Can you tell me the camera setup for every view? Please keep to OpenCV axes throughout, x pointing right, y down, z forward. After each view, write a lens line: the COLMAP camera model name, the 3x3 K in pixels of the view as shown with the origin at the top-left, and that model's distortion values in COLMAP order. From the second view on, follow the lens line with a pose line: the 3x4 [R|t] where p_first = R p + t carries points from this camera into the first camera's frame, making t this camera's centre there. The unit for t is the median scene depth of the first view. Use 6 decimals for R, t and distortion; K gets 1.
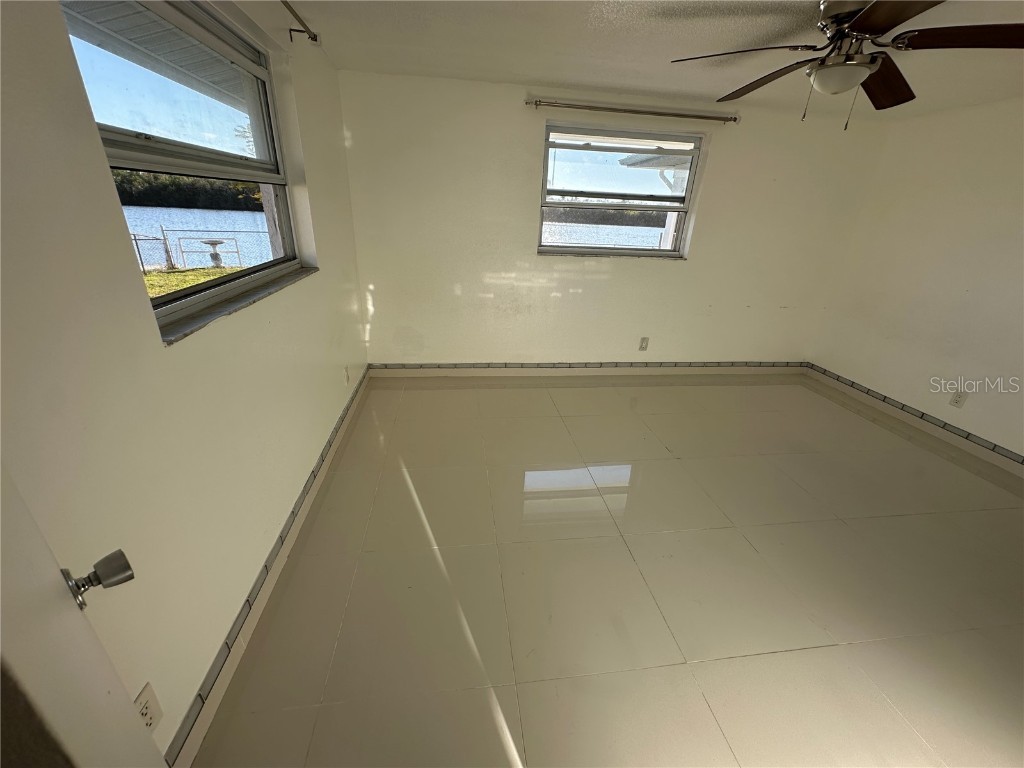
lens RADIAL K [[407.4, 0, 512.1], [0, 407.4, 382.8], [0, 0, 1]] dist [-0.002918, 0.000292]
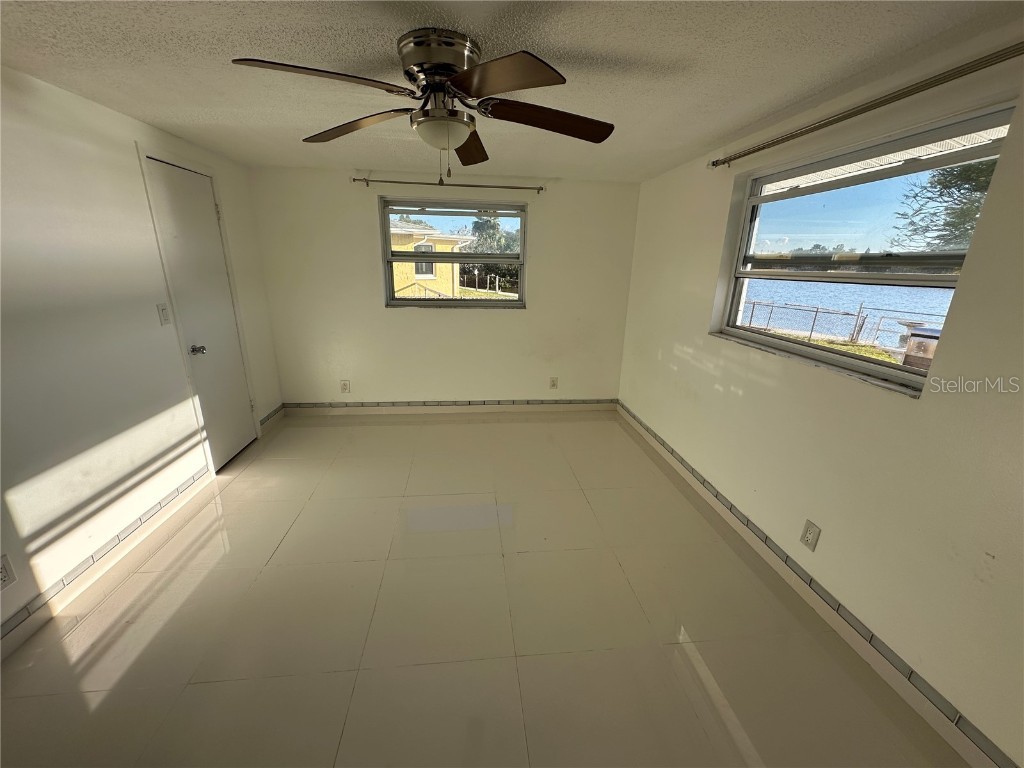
lens RADIAL K [[407.4, 0, 519.4], [0, 407.4, 397.8], [0, 0, 1]] dist [-0.002918, 0.000292]
pose [[-0.015057, 0.279241, -0.960103, 0.872220], [-0.419083, 0.870039, 0.259619, -0.256314], [0.907823, 0.406272, 0.103925, 0.619709]]
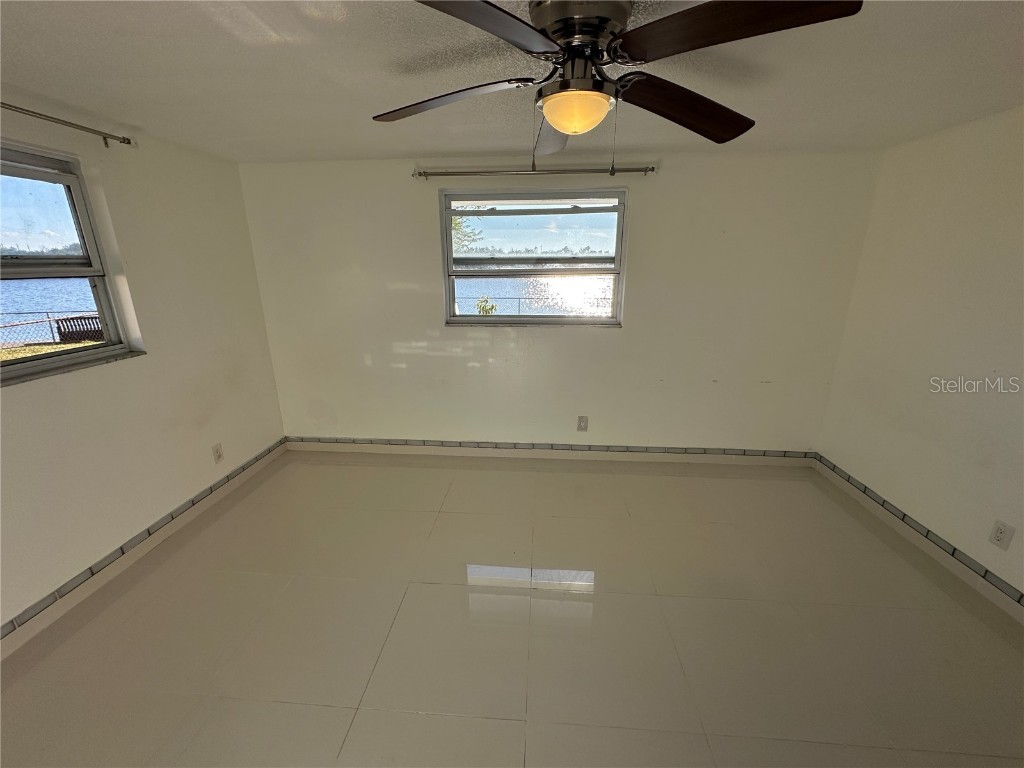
lens RADIAL K [[407.4, 0, 509.8], [0, 407.4, 383.6], [0, 0, 1]] dist [-0.002918, 0.000292]
pose [[0.977319, 0.012367, -0.211410, 0.396826], [-0.038628, 0.991956, -0.120543, -0.078587], [0.208218, 0.125976, 0.969936, 0.150548]]
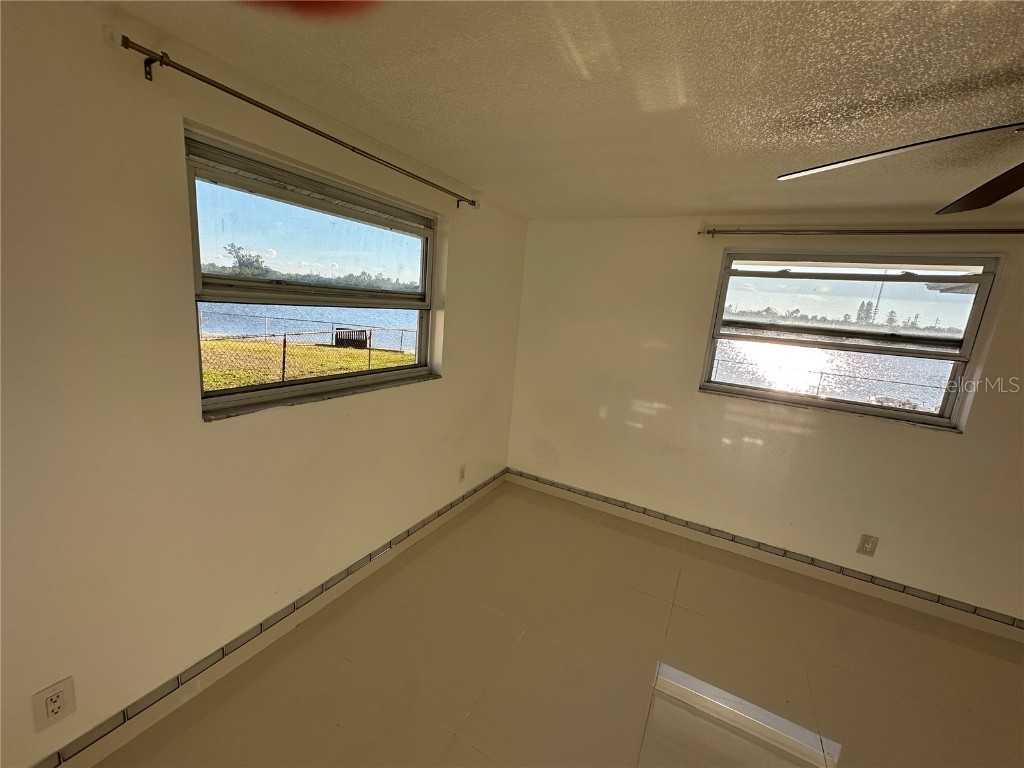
lens RADIAL K [[407.4, 0, 510.7], [0, 407.4, 383.8], [0, 0, 1]] dist [-0.002918, 0.000292]
pose [[0.806085, 0.137106, -0.575698, 0.227310], [-0.278409, 0.946277, -0.164463, -0.083131], [0.522221, 0.292851, 0.800951, 0.122772]]
